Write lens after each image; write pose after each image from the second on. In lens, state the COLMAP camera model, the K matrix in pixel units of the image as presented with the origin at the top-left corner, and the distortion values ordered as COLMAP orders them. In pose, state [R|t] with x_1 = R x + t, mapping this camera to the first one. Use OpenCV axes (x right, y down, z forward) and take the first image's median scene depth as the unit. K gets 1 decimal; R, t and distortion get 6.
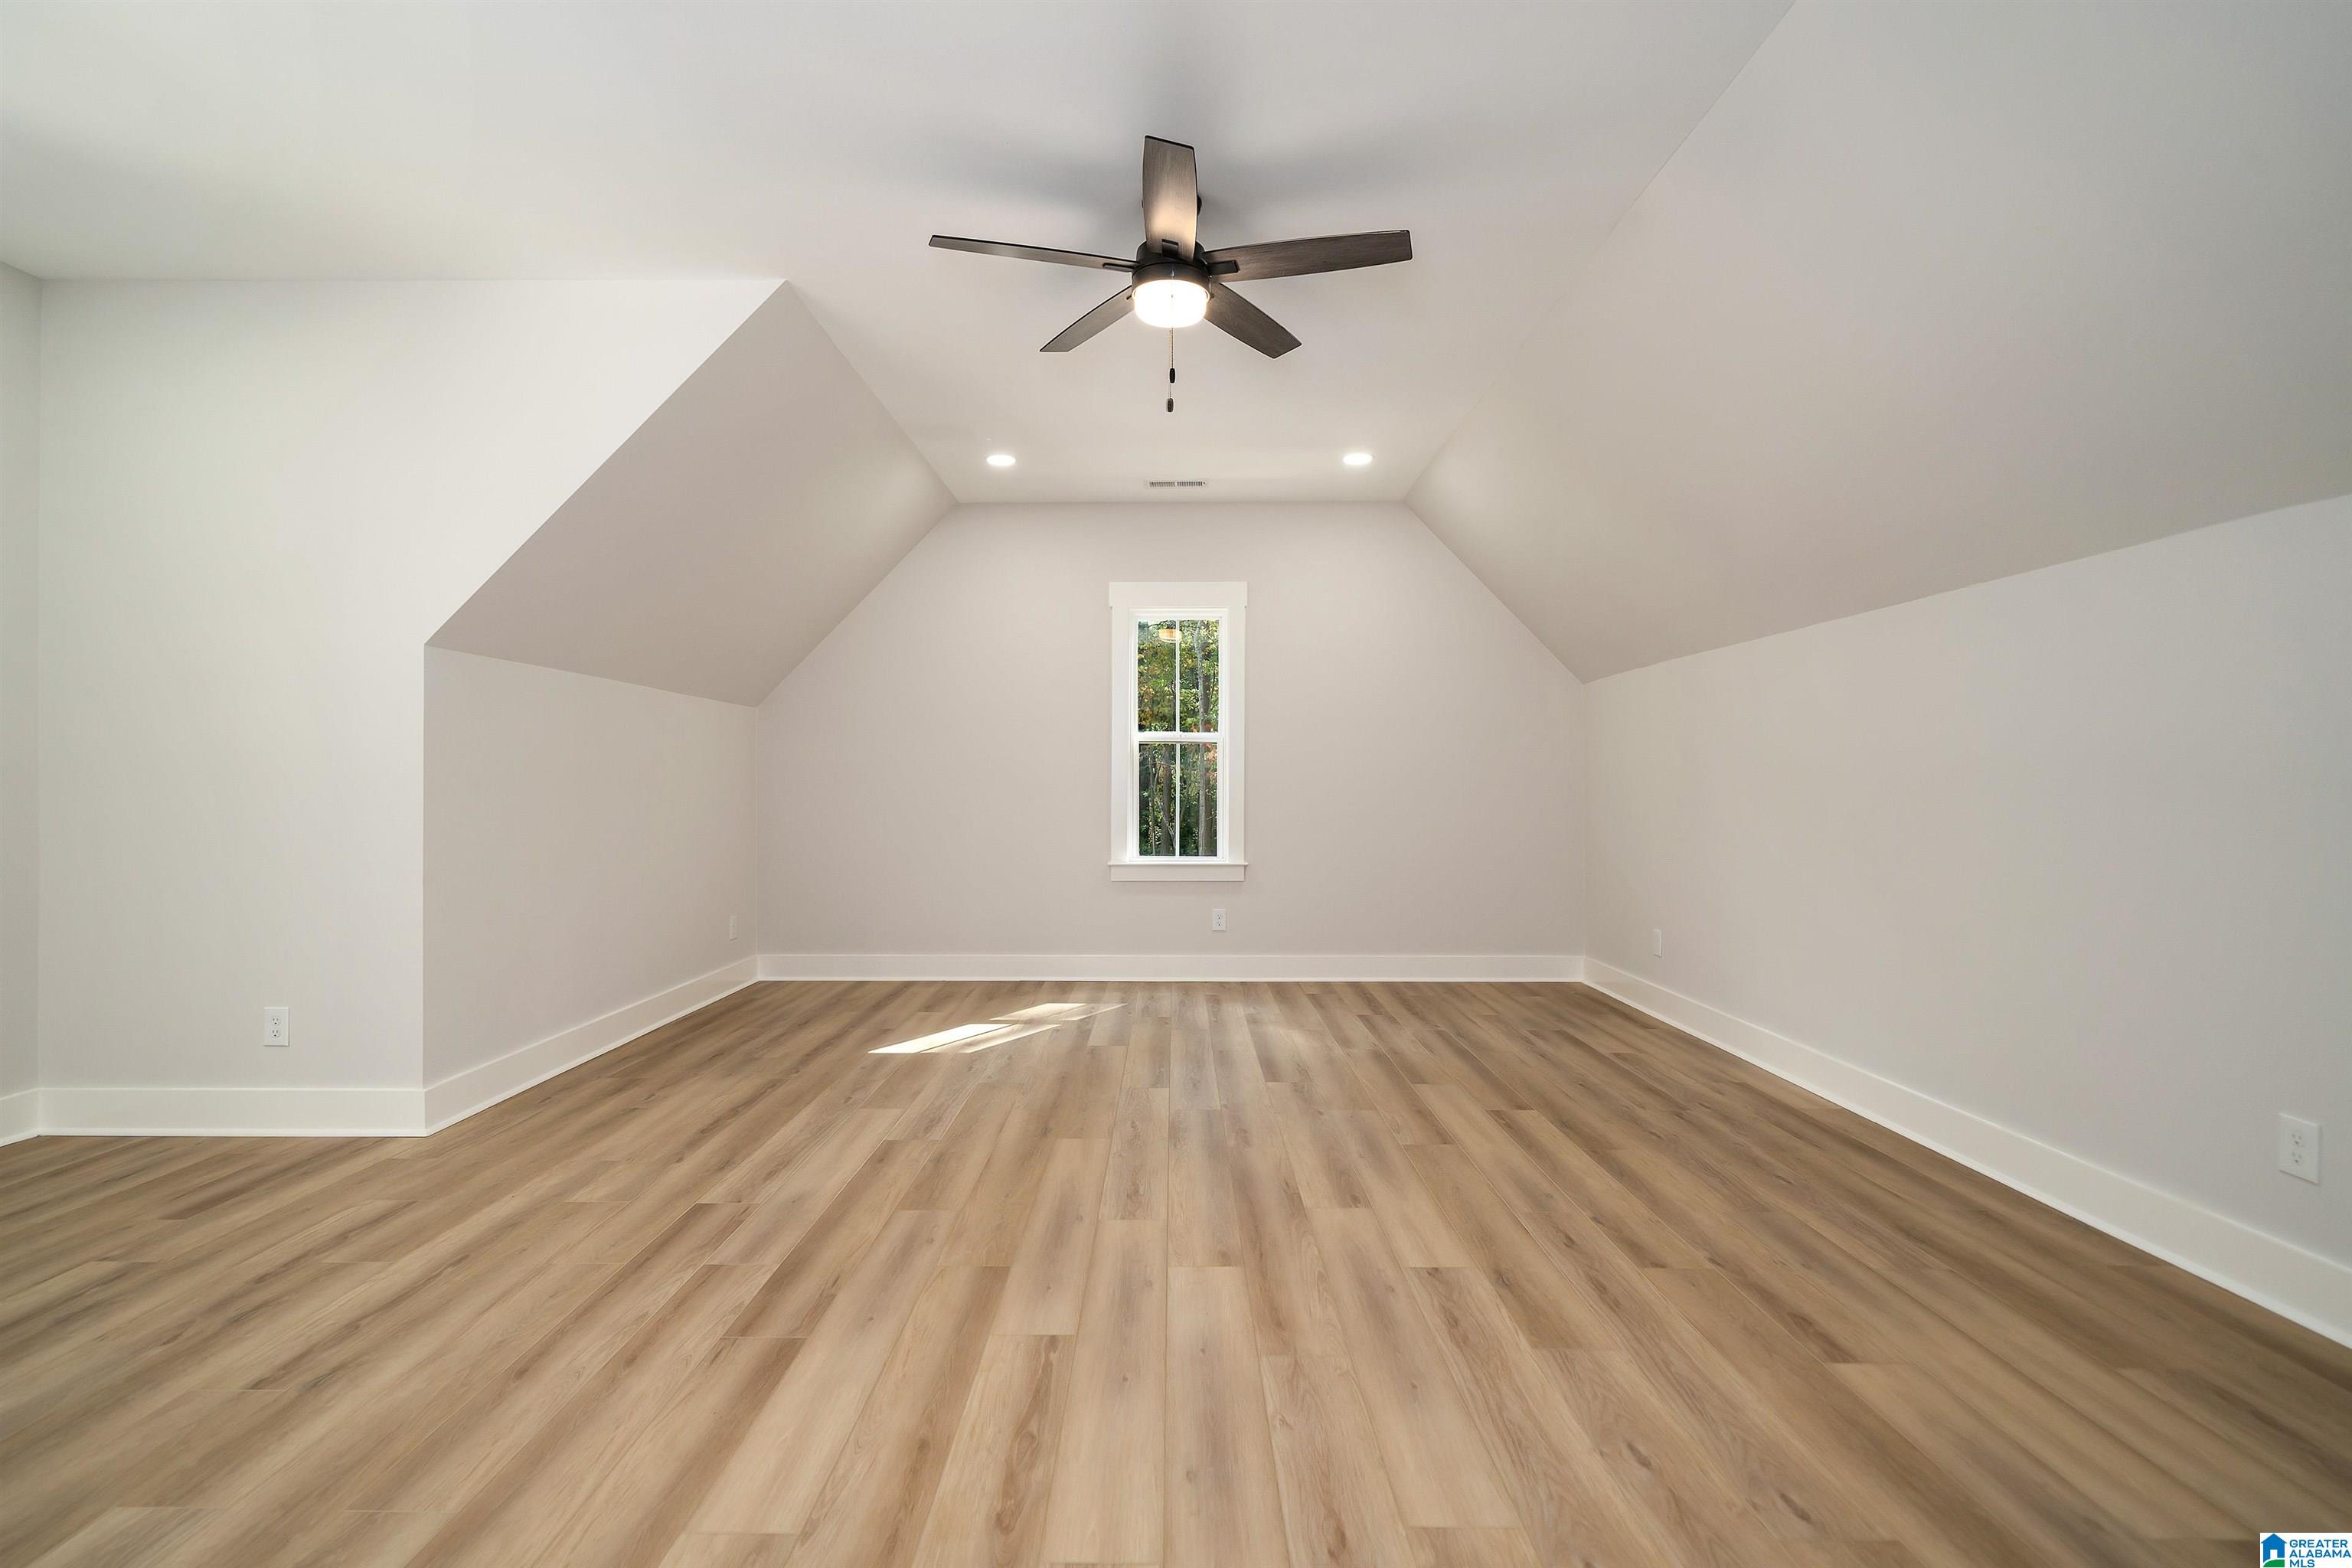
lens RADIAL K [[1080.8, 0, 1176.8], [0, 1080.8, 785.4], [0, 0, 1]] dist [0.001748, 0.000192]
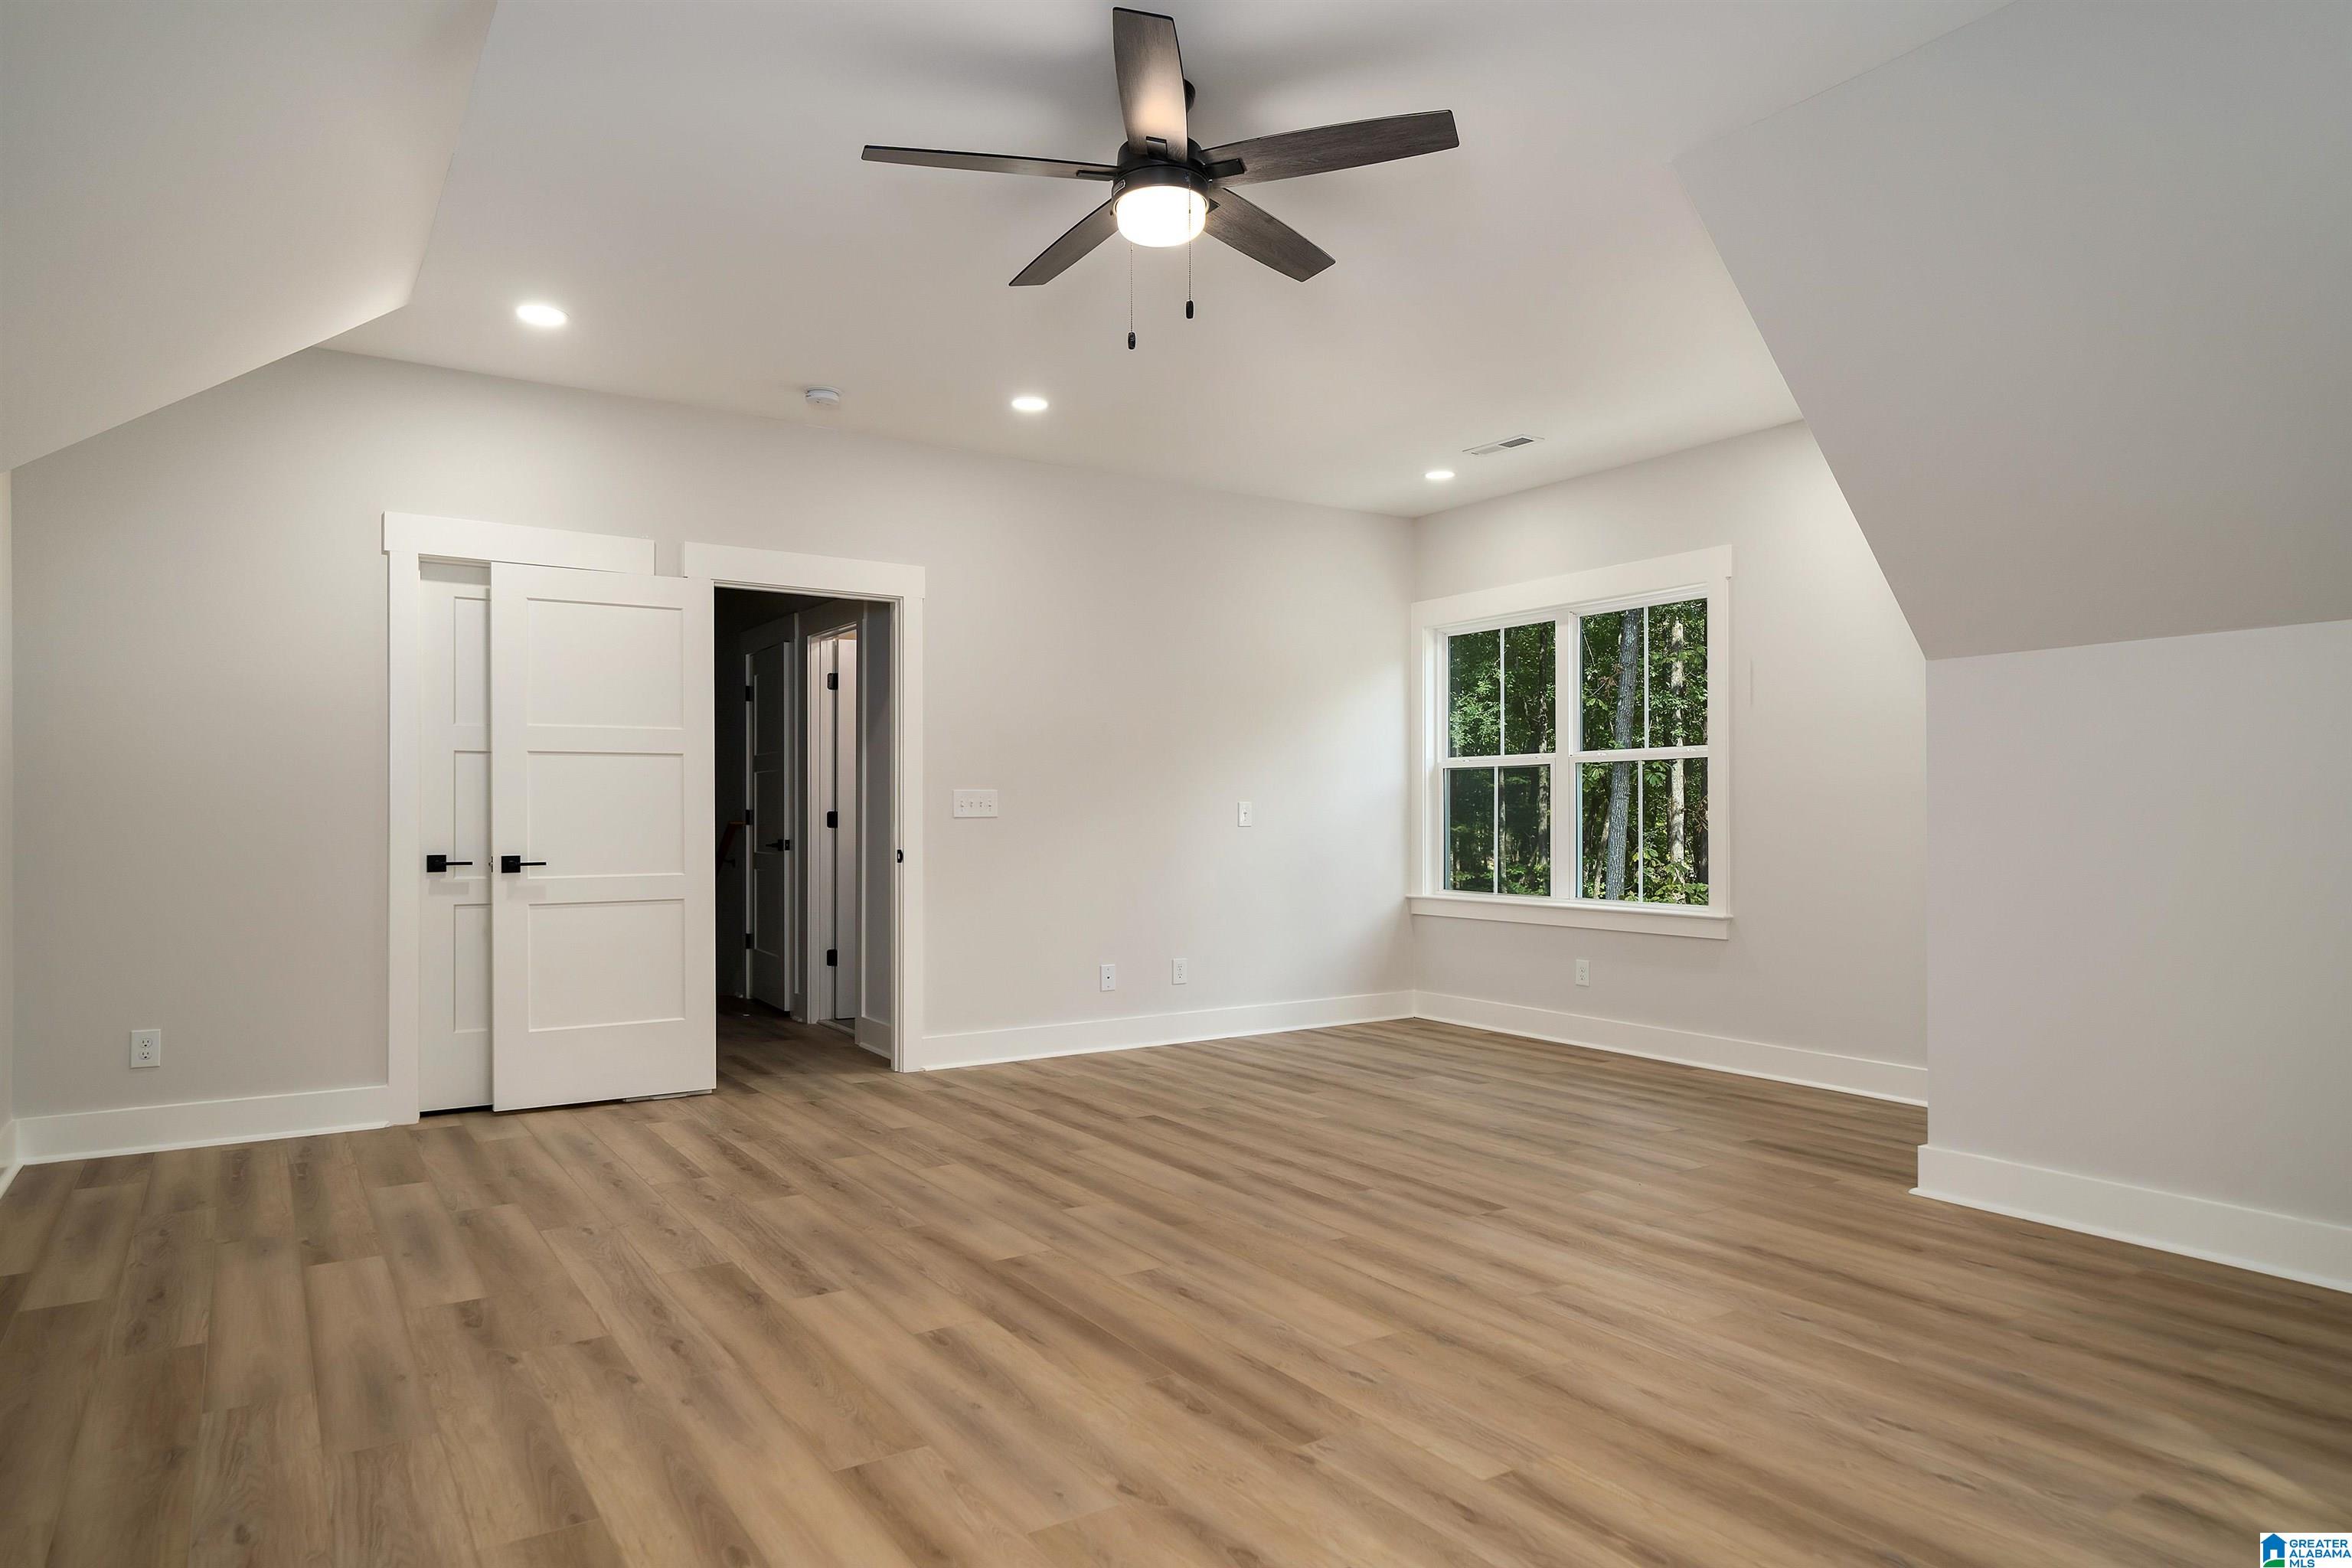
lens RADIAL K [[1380.9, 0, 1177.4], [0, 1380.9, 796.0], [0, 0, 1]] dist [0.000880, 0.001075]
pose [[-0.833361, -0.006789, -0.552687, 0.671650], [0.002414, 0.999870, -0.015922, -0.000480], [0.552724, -0.014603, -0.833237, 2.244838]]
